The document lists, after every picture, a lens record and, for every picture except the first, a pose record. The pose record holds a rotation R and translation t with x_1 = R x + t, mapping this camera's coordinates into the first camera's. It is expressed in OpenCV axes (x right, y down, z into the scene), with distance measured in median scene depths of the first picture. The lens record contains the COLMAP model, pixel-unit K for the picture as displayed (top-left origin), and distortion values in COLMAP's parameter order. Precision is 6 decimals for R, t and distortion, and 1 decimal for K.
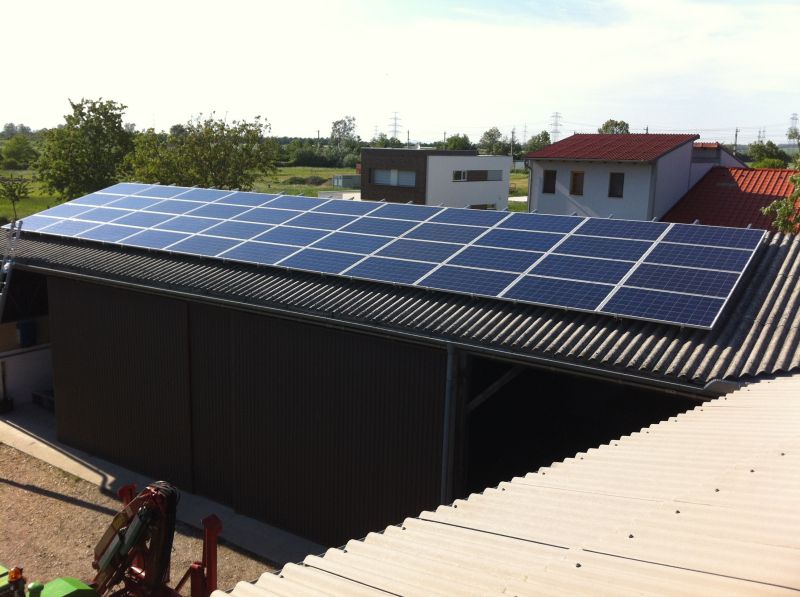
lens RADIAL K [[781.4, 0, 395.7], [0, 781.4, 301.0], [0, 0, 1]] dist [0.098492, -0.266385]
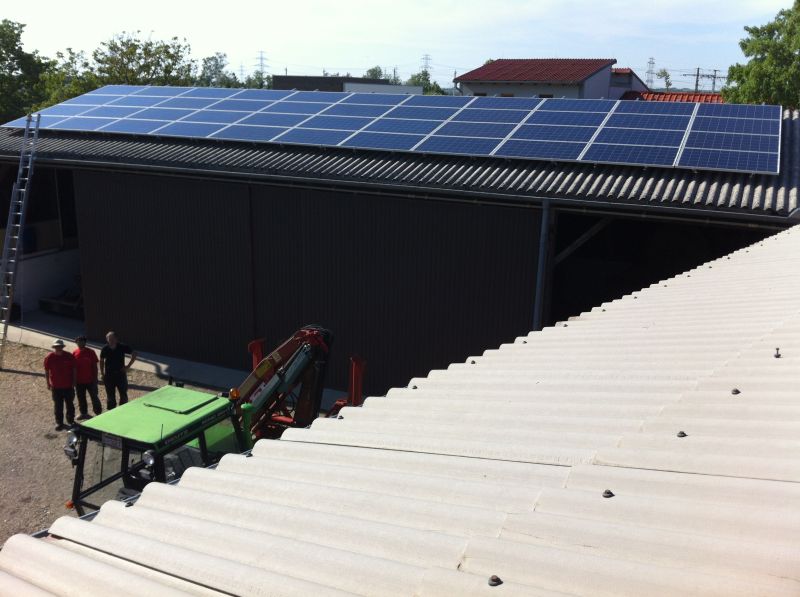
lens RADIAL K [[788.8, 0, 399.0], [0, 788.8, 305.7], [0, 0, 1]] dist [0.065672, -0.172960]
pose [[0.984772, -0.041278, 0.168881, -0.181593], [0.029355, 0.996936, 0.072498, 0.064002], [-0.171356, -0.066436, 0.982967, -0.040953]]
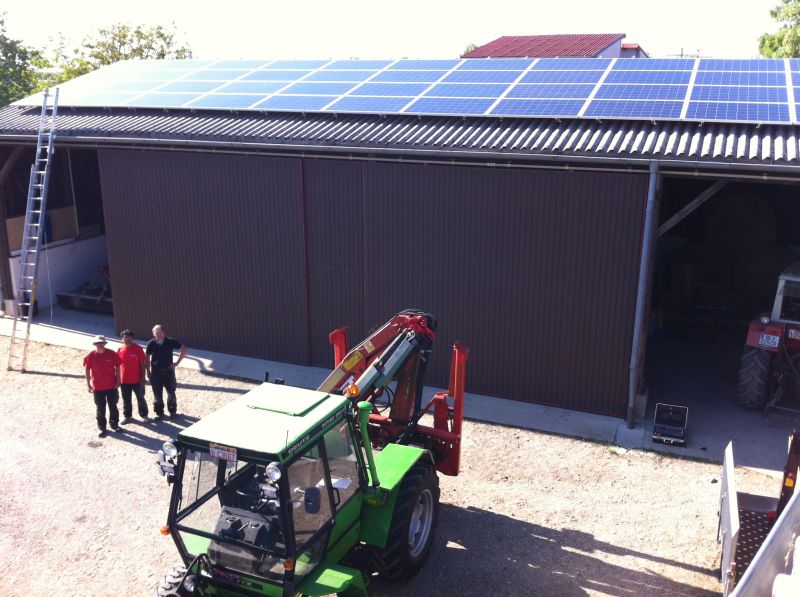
lens RADIAL K [[781.4, 0, 395.7], [0, 781.4, 301.0], [0, 0, 1]] dist [0.098492, -0.266385]
pose [[0.978017, -0.070572, 0.196220, -0.251107], [0.055751, 0.995230, 0.080060, 0.071951], [-0.200934, -0.067361, 0.977286, 0.044865]]
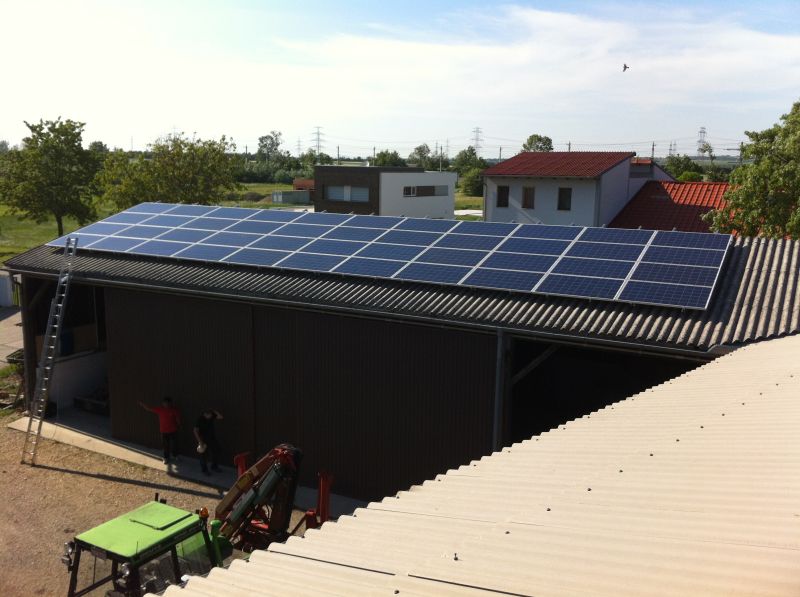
lens RADIAL K [[789.5, 0, 400.0], [0, 789.5, 298.5], [0, 0, 1]] dist [0.133684, -0.384690]
pose [[0.994227, -0.024722, 0.104409, -0.121636], [0.027049, 0.999415, -0.020930, 0.015401], [-0.103830, 0.023634, 0.994314, -0.134930]]
